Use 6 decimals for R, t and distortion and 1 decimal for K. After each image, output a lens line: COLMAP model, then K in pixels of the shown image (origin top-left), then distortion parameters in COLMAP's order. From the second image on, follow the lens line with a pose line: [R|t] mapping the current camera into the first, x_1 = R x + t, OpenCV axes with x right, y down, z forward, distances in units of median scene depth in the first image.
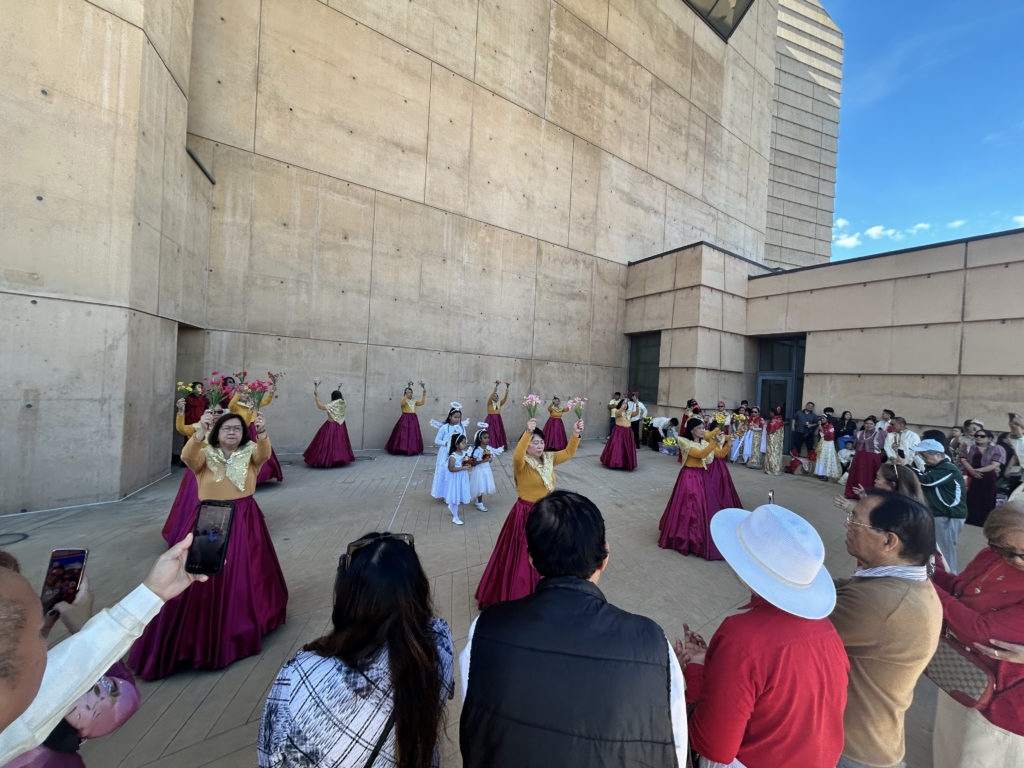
lens RADIAL K [[414.9, 0, 515.1], [0, 414.9, 385.0], [0, 0, 1]] dist [-0.000055, -0.002369]
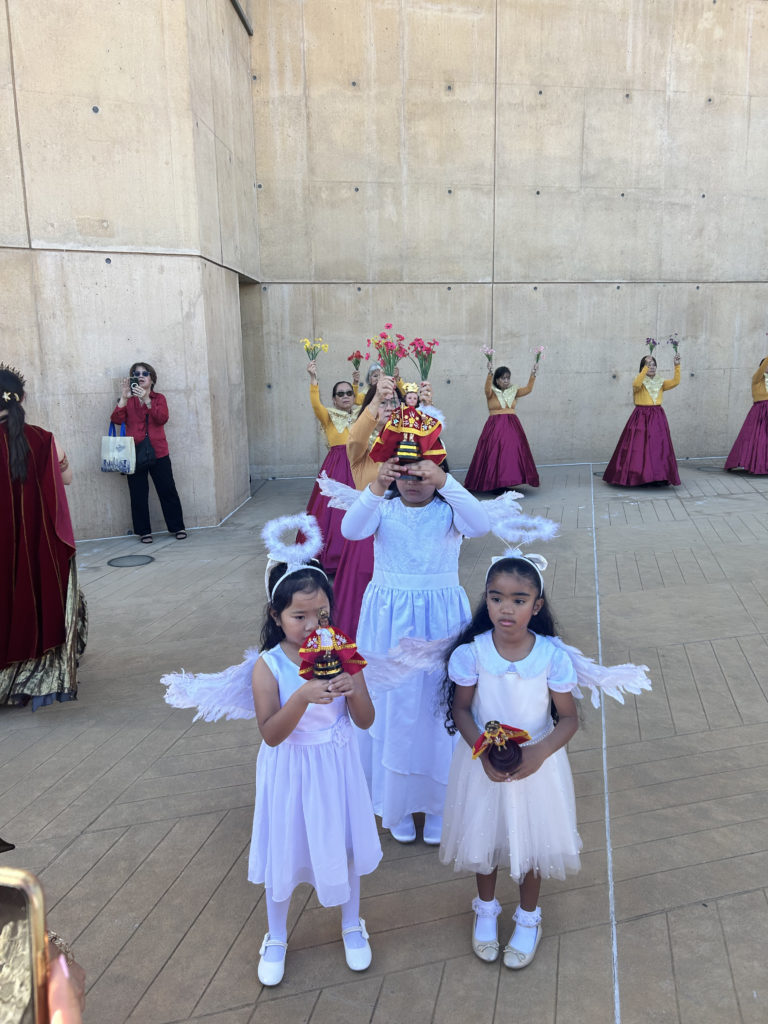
lens RADIAL K [[782.7, 0, 387.4], [0, 782.7, 510.8], [0, 0, 1]] dist [0.039334, -0.037060]
pose [[0.919461, 0.008755, -0.393083, -0.060546], [0.062999, 0.983554, 0.169268, 0.016386], [0.388101, -0.180399, 0.903789, -0.081155]]
